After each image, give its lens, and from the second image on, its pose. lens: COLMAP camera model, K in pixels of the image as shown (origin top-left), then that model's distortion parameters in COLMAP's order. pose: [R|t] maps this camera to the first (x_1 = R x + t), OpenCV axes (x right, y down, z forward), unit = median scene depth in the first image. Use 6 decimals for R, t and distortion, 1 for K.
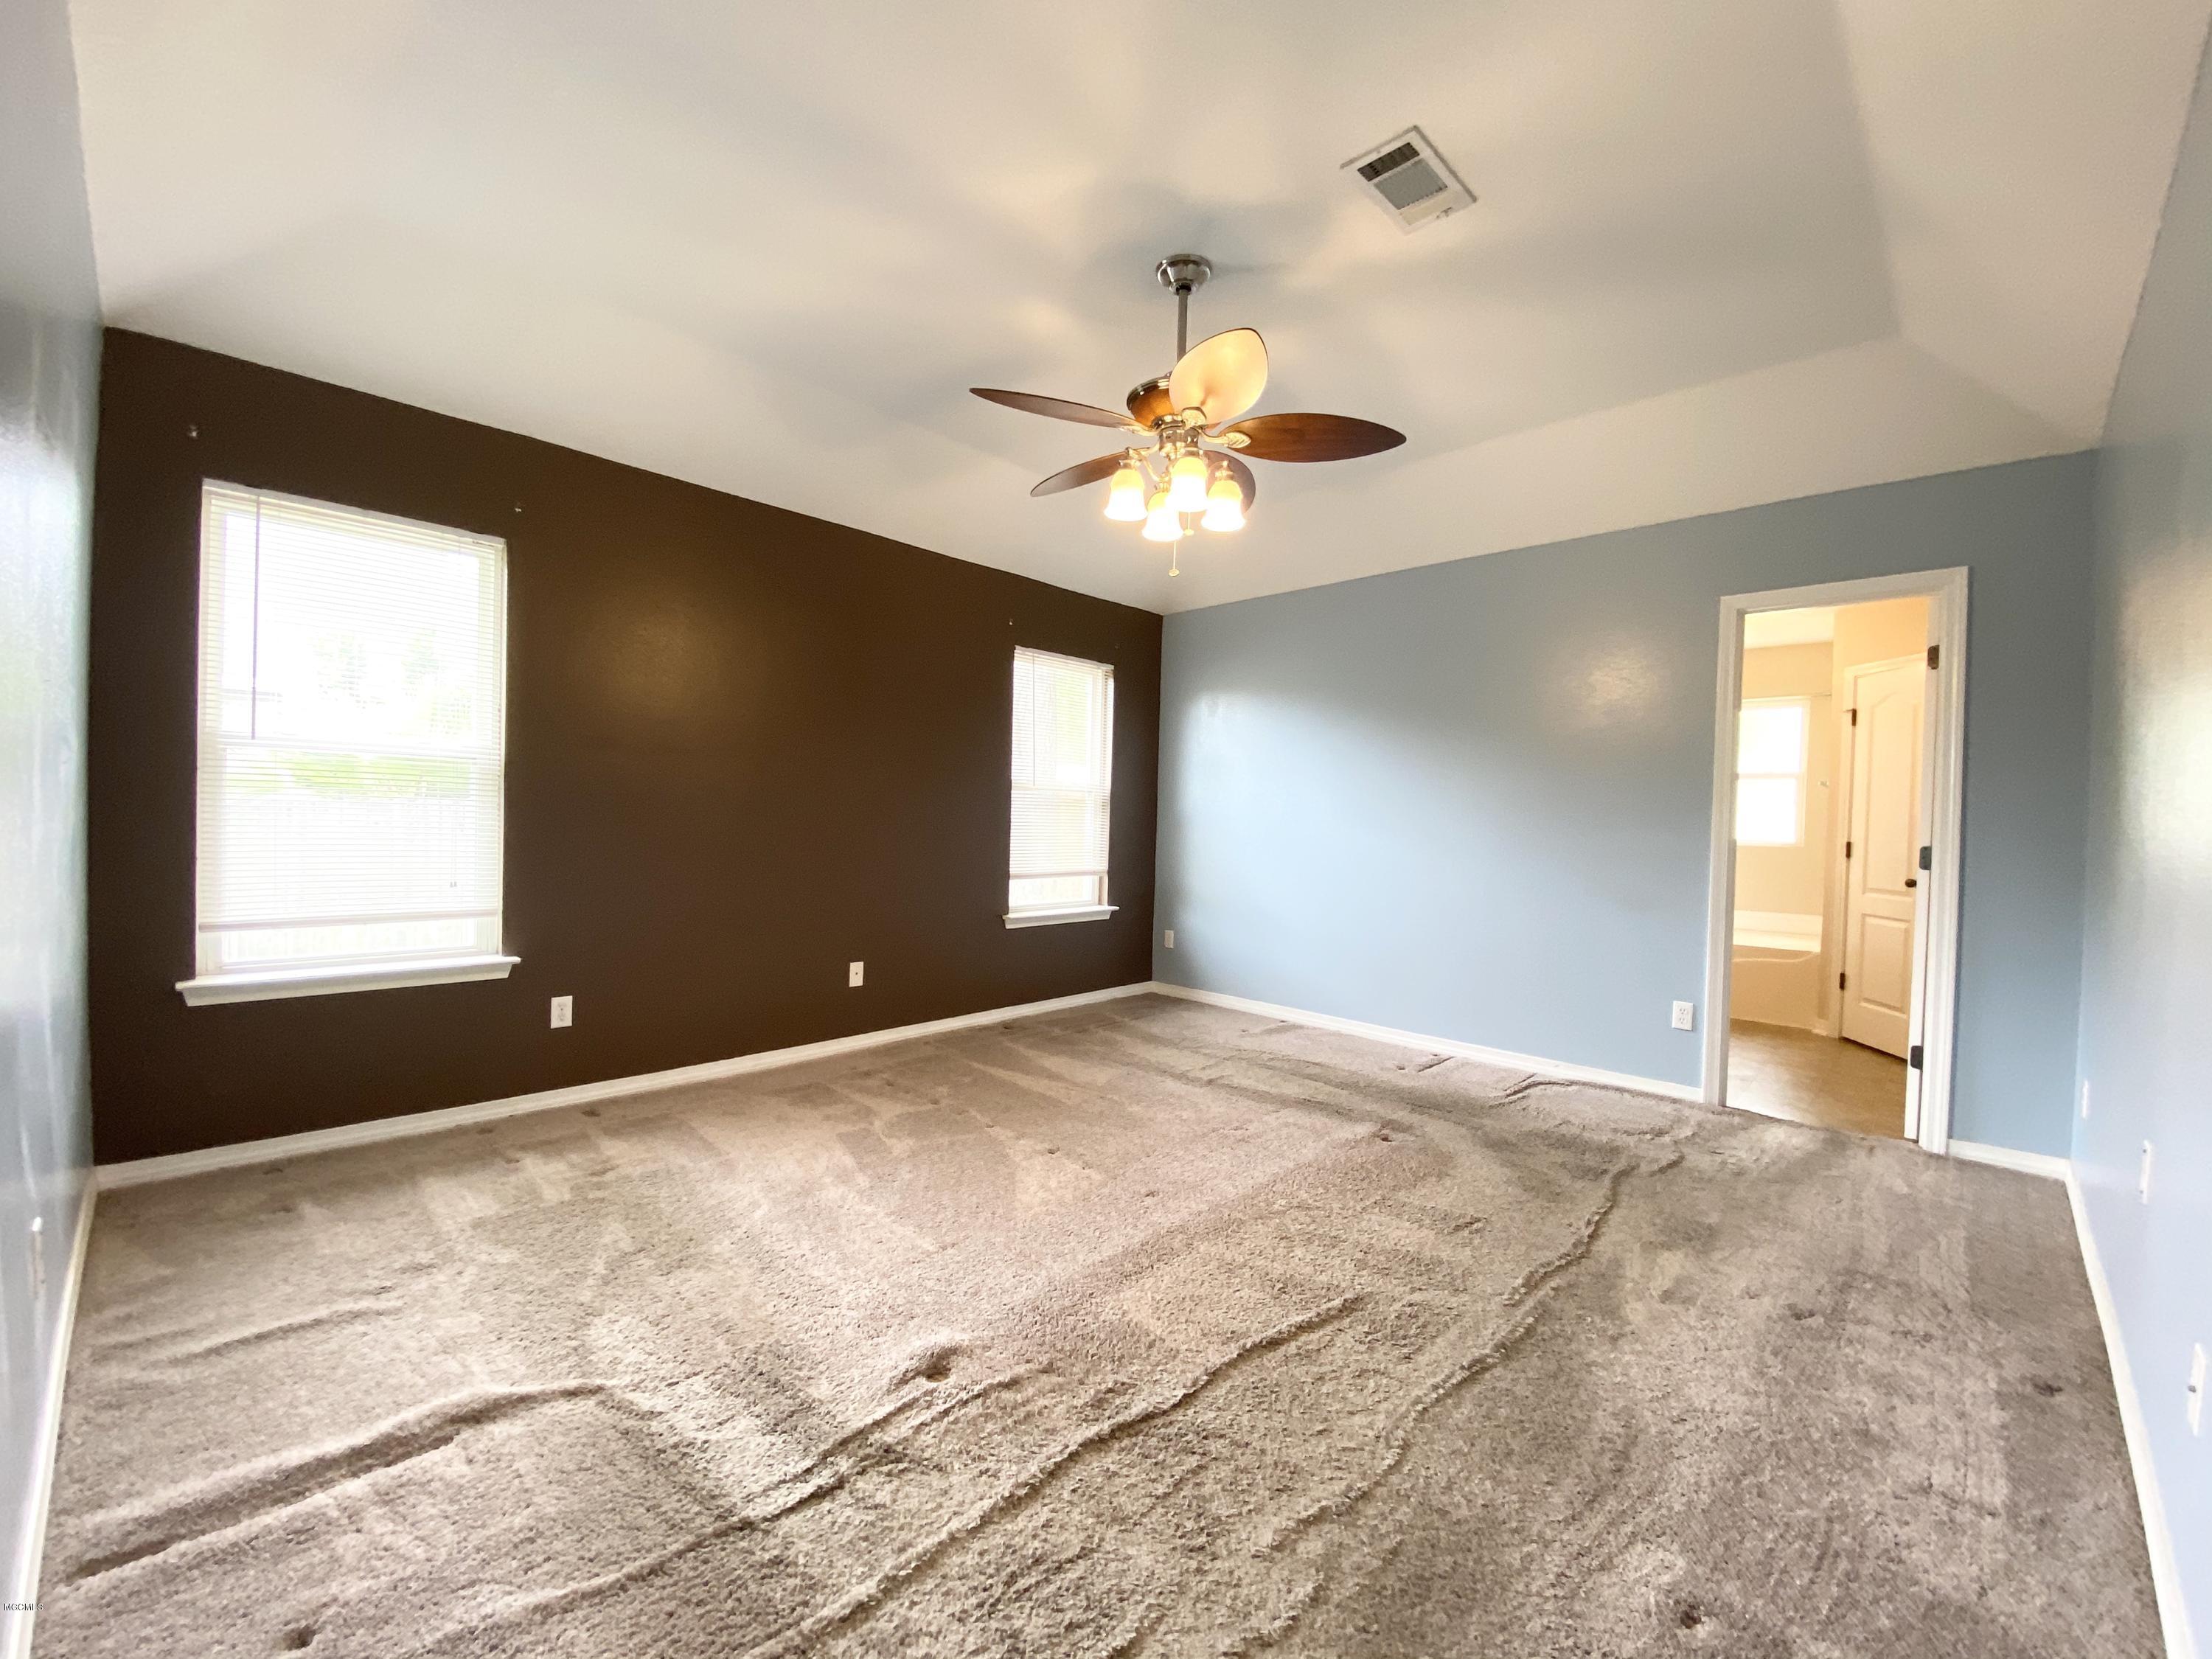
lens RADIAL K [[882.2, 0, 1113.5], [0, 882.2, 829.8], [0, 0, 1]] dist [0.003203, -0.011851]
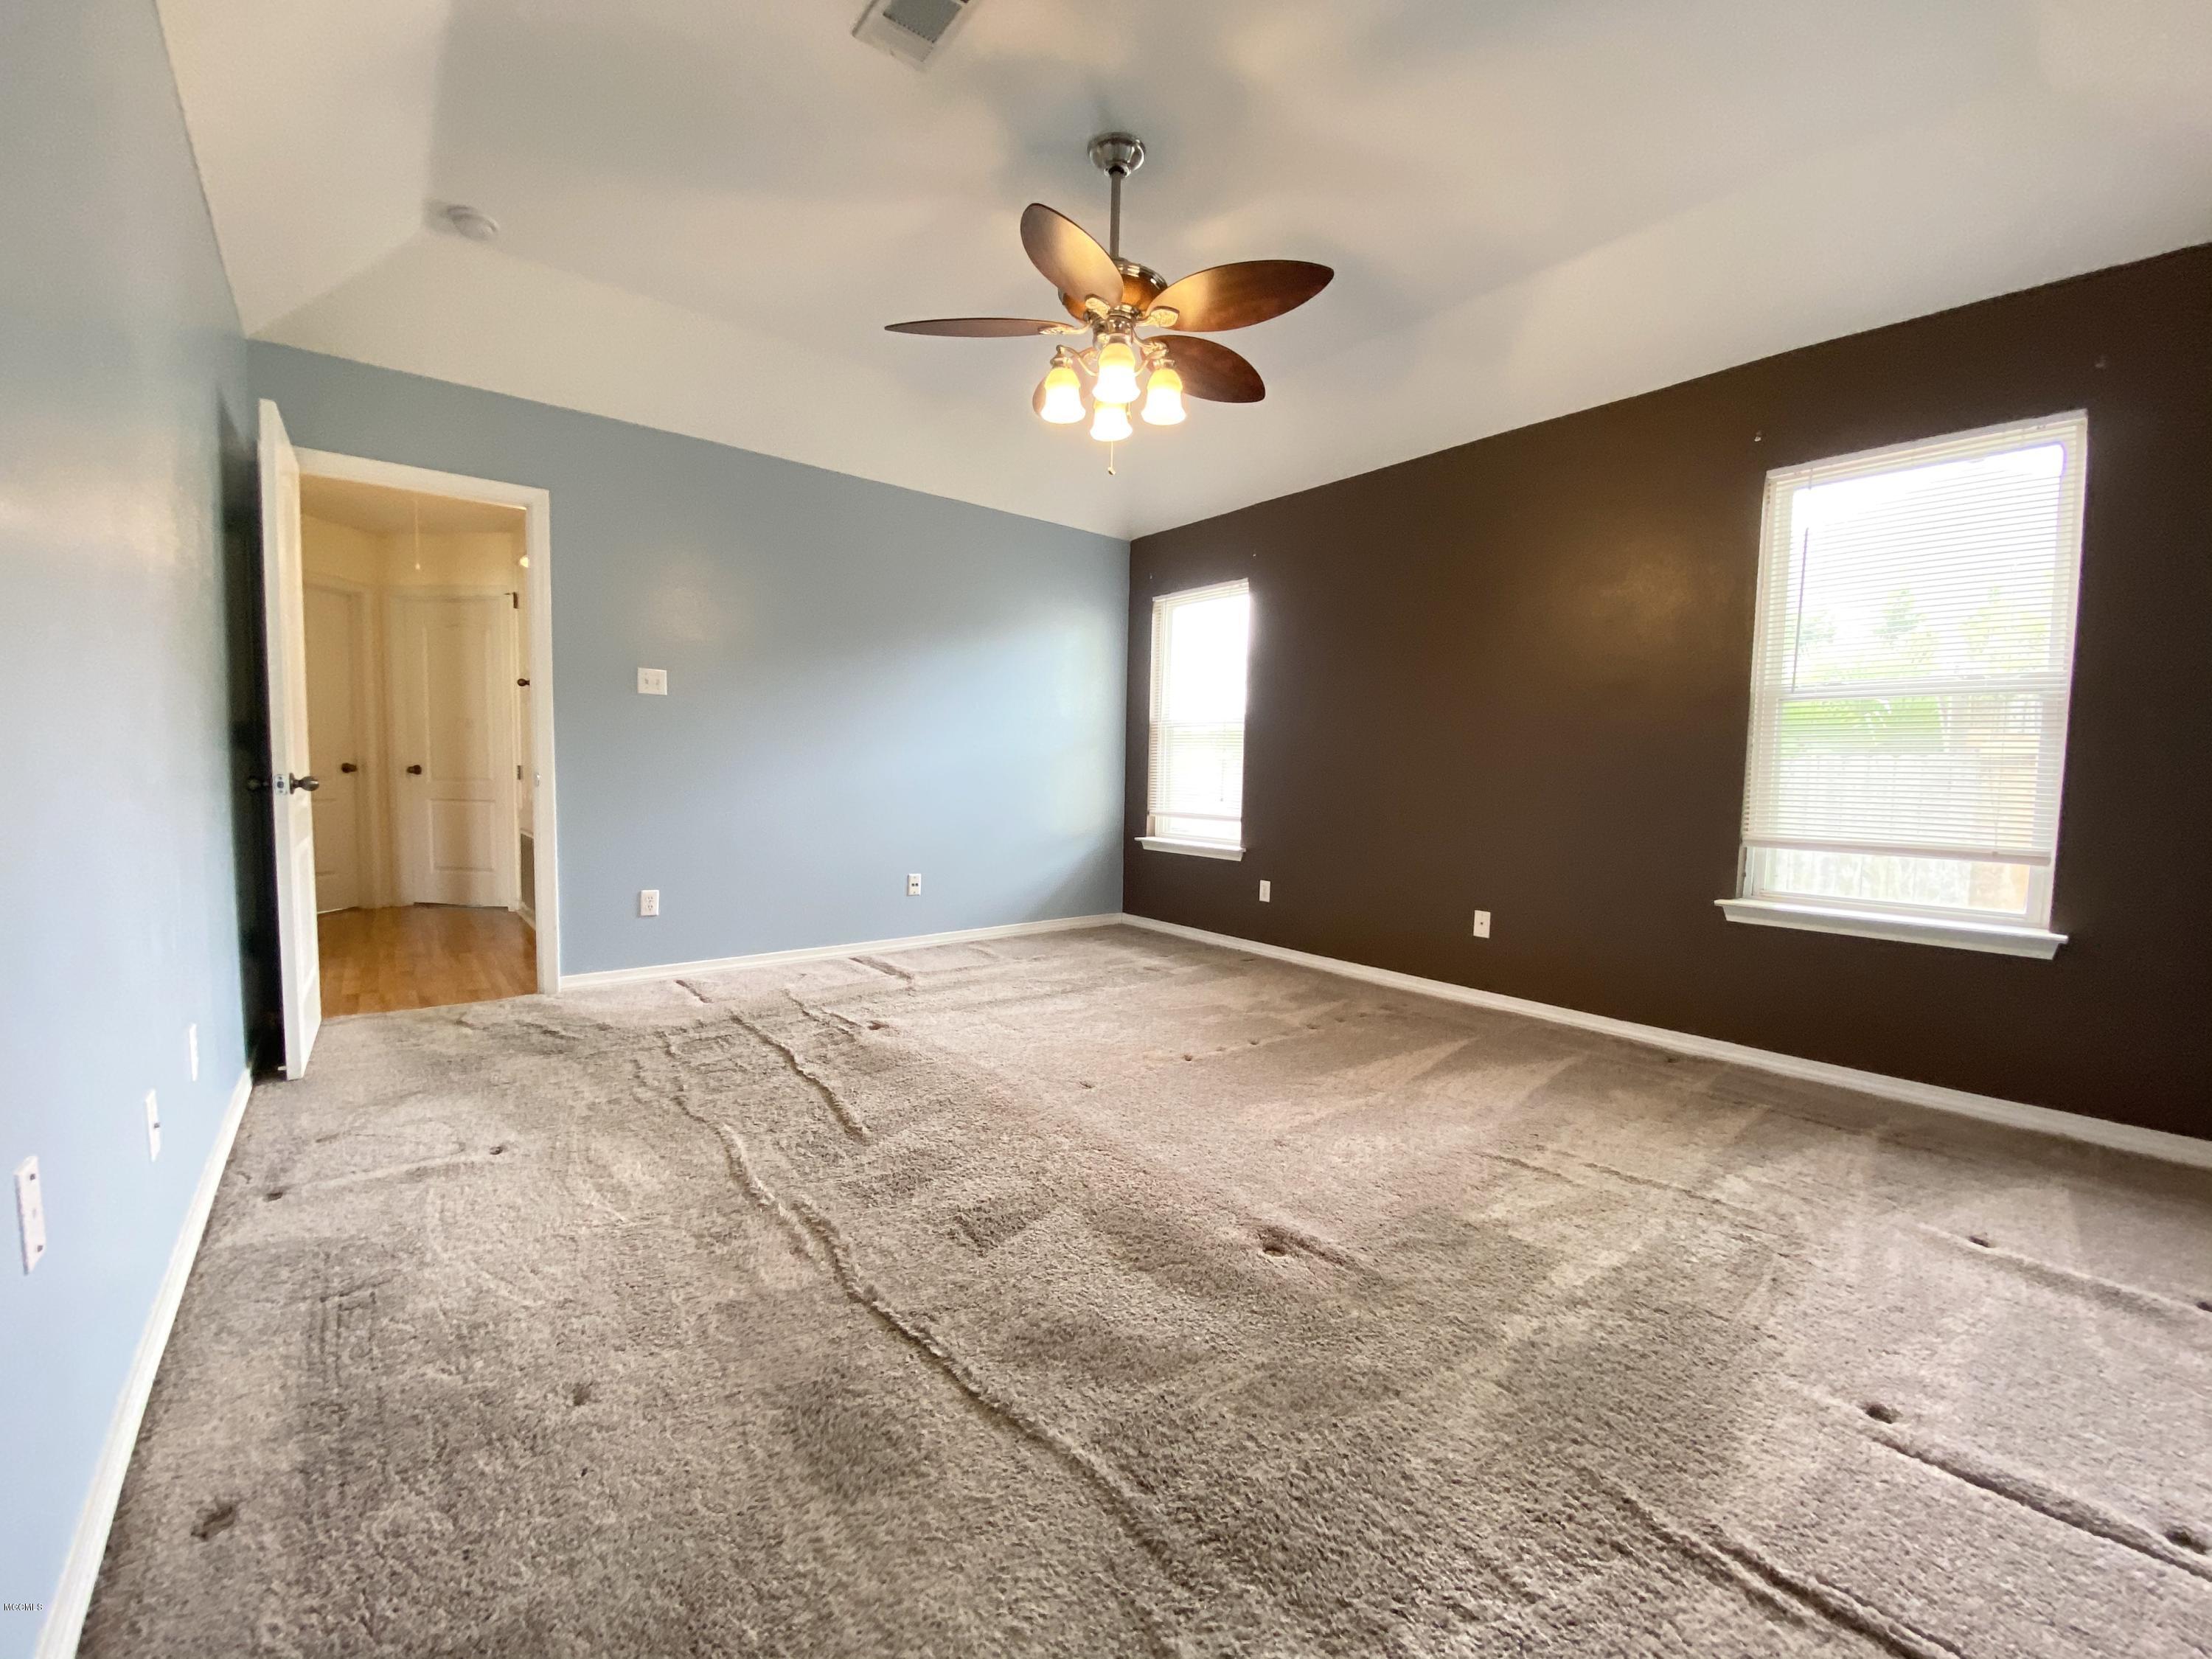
lens RADIAL K [[882.2, 0, 1113.5], [0, 882.2, 829.8], [0, 0, 1]] dist [0.003203, -0.011851]
pose [[-0.116270, 0.061903, -0.991287, 0.820589], [-0.007854, 0.997967, 0.063241, 0.008990], [0.993187, 0.015138, -0.115548, 0.847215]]
